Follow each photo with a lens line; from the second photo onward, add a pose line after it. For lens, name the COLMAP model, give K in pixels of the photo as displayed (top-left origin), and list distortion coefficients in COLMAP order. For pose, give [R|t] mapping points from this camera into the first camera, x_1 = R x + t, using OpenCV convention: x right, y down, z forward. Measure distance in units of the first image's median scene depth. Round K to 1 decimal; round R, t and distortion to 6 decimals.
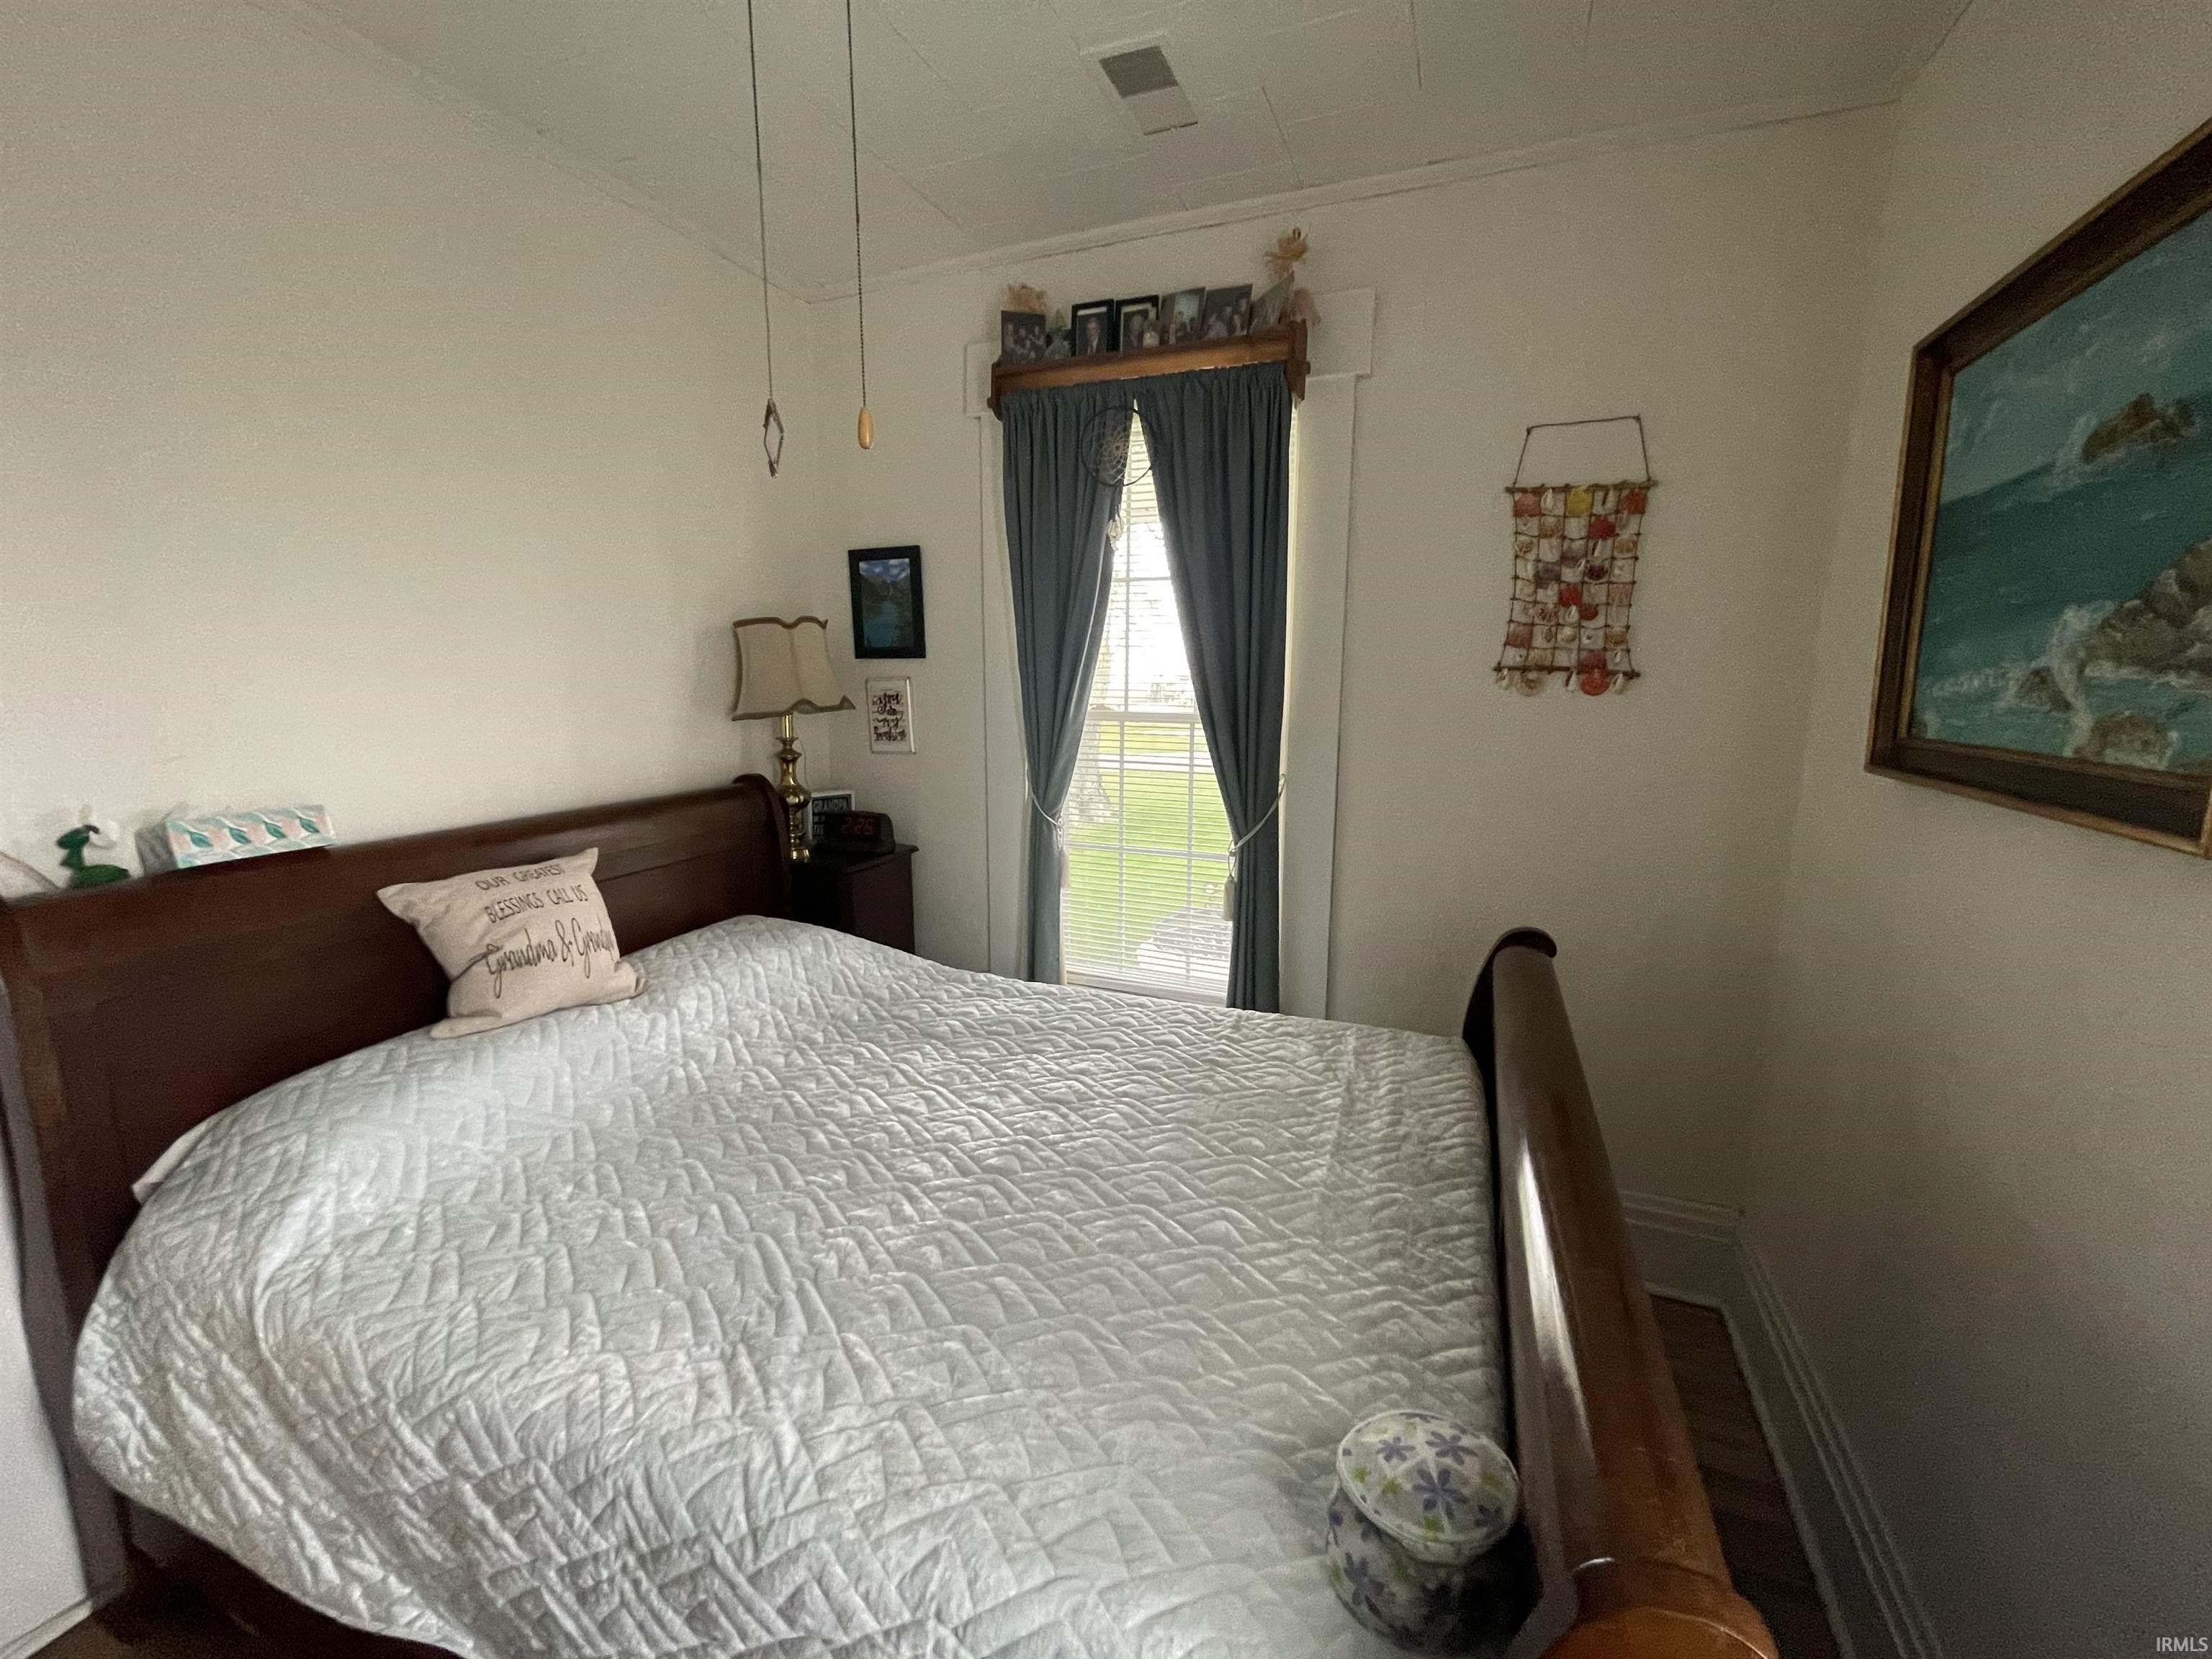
lens RADIAL K [[888.9, 0, 1108.1], [0, 888.9, 835.1], [0, 0, 1]] dist [-0.010025, 0.000164]
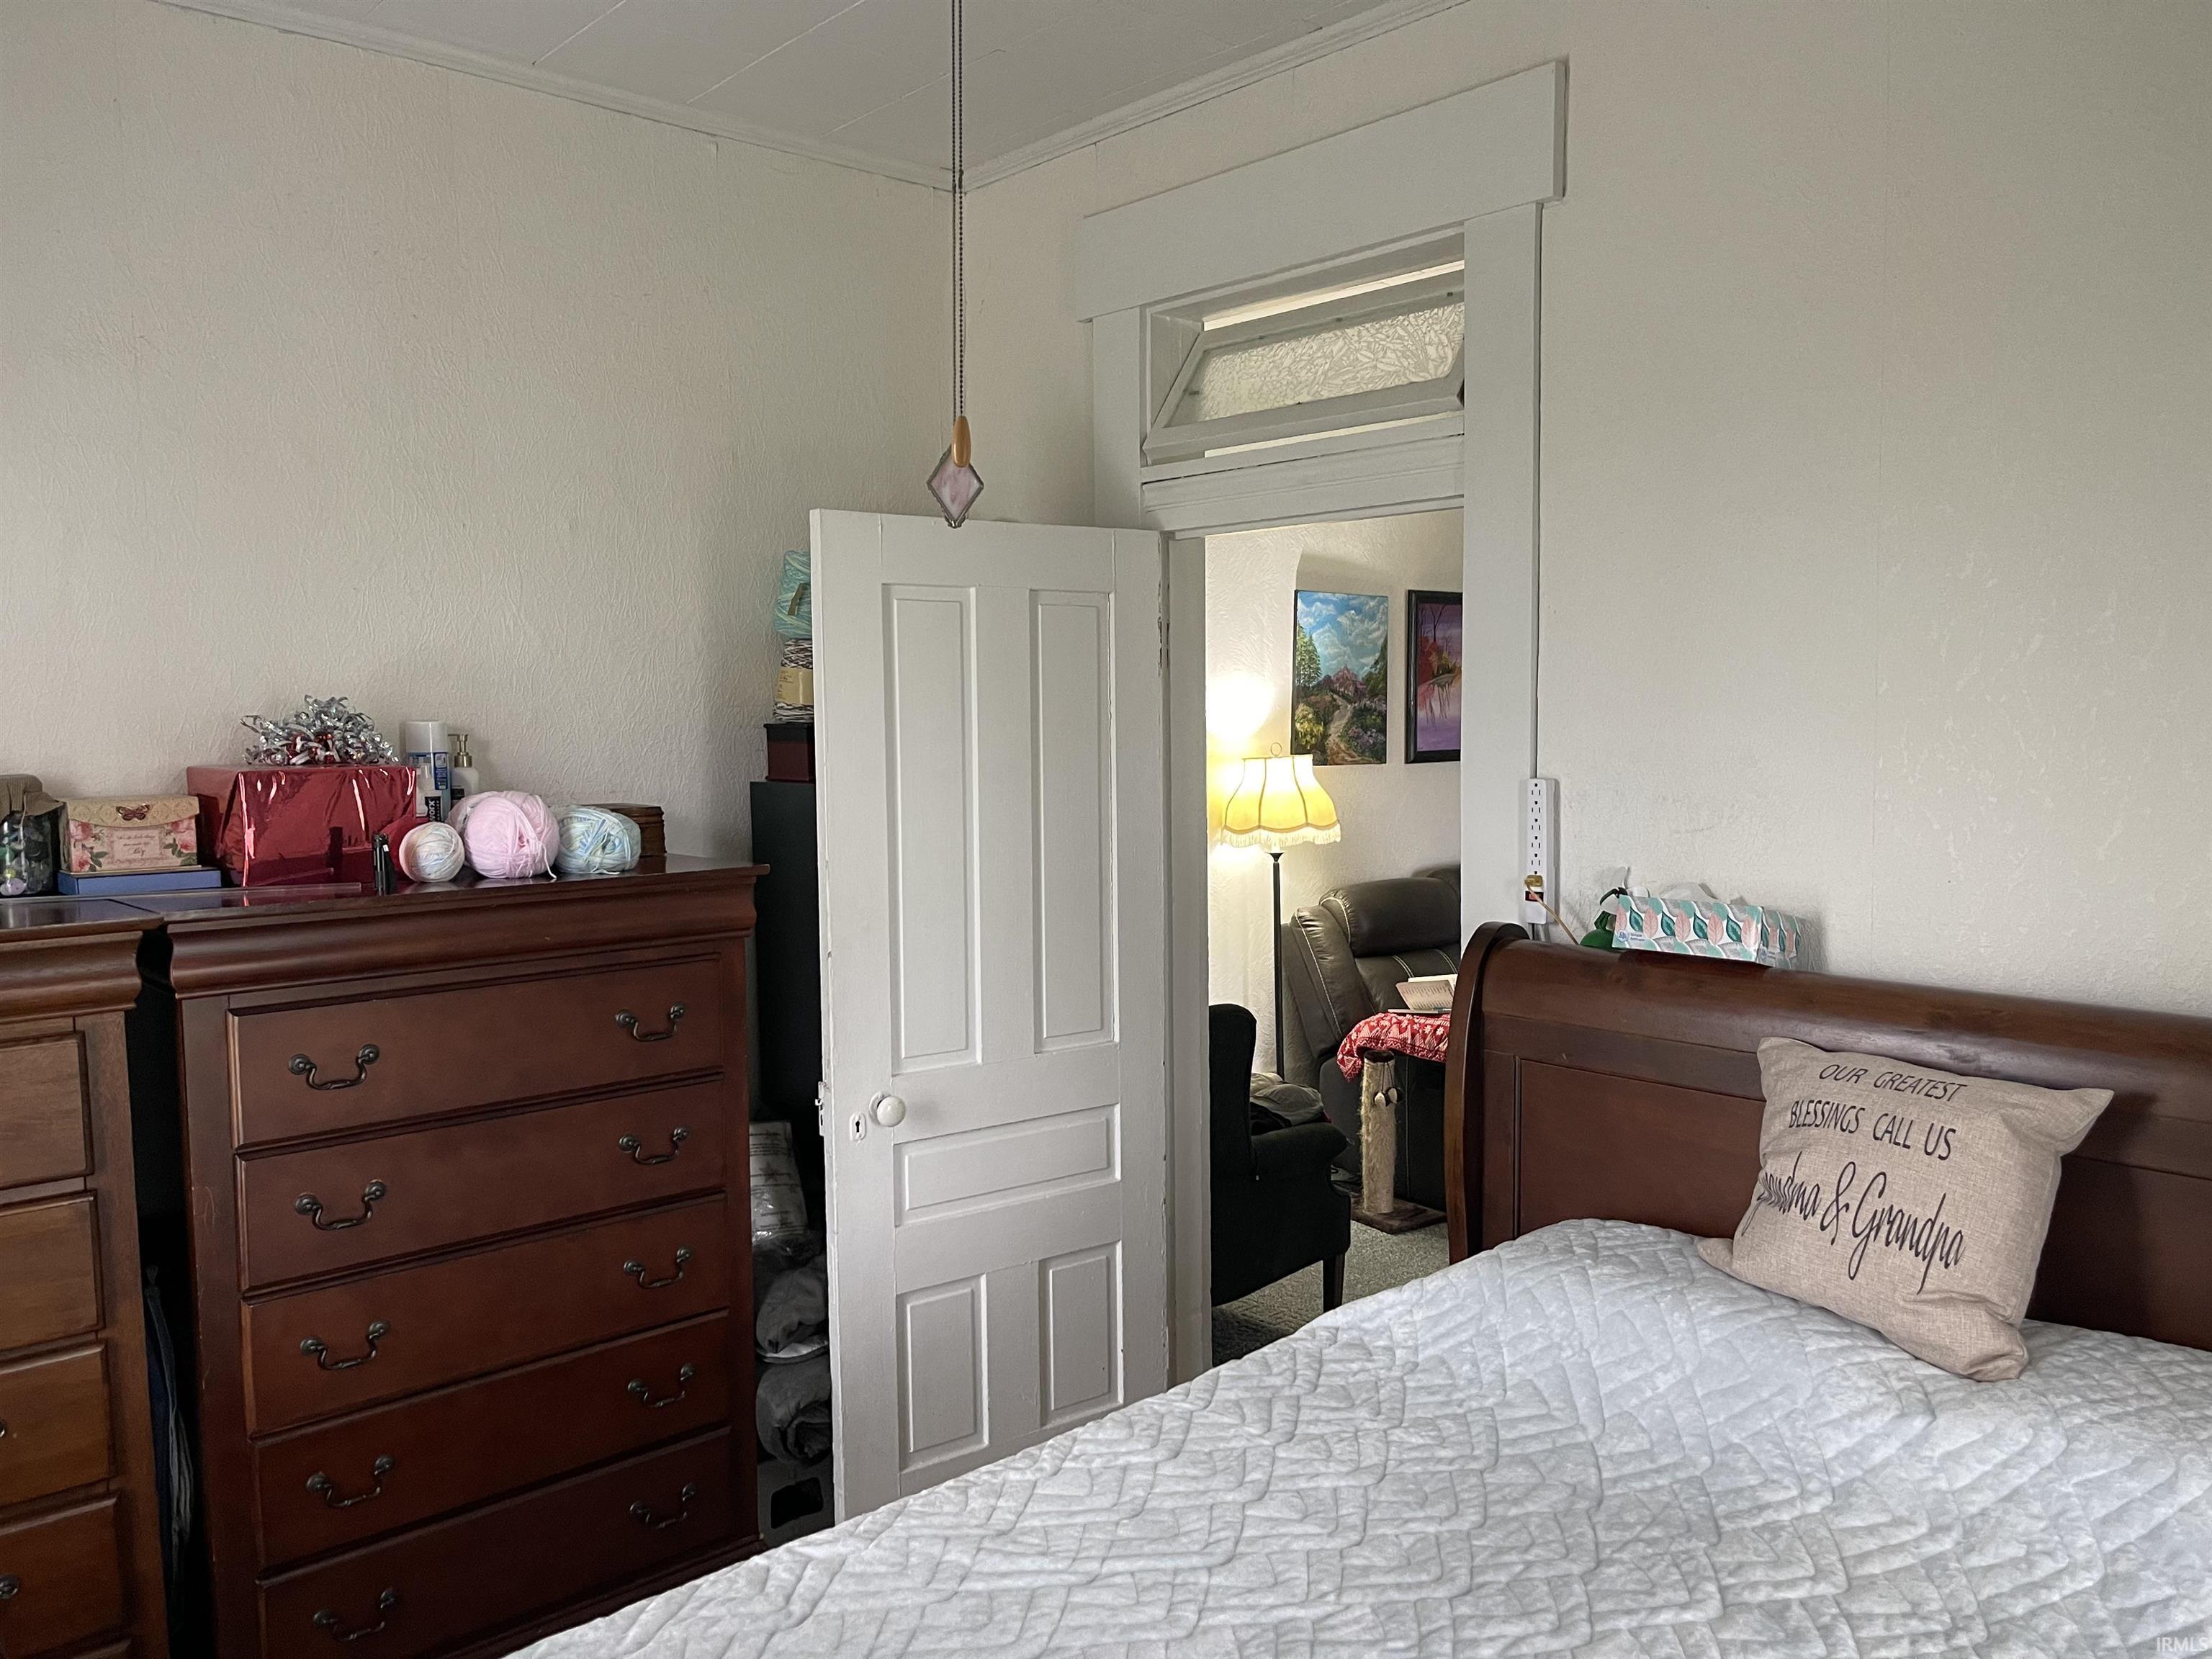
lens RADIAL K [[1661.4, 0, 1106.0], [0, 1661.4, 829.5], [0, 0, 1]] dist [-0.001986, -0.000921]
pose [[-0.447255, 0.067829, -0.891831, 0.466688], [-0.158737, 0.975271, 0.153782, -0.174638], [0.880207, 0.210346, -0.425428, 0.835913]]
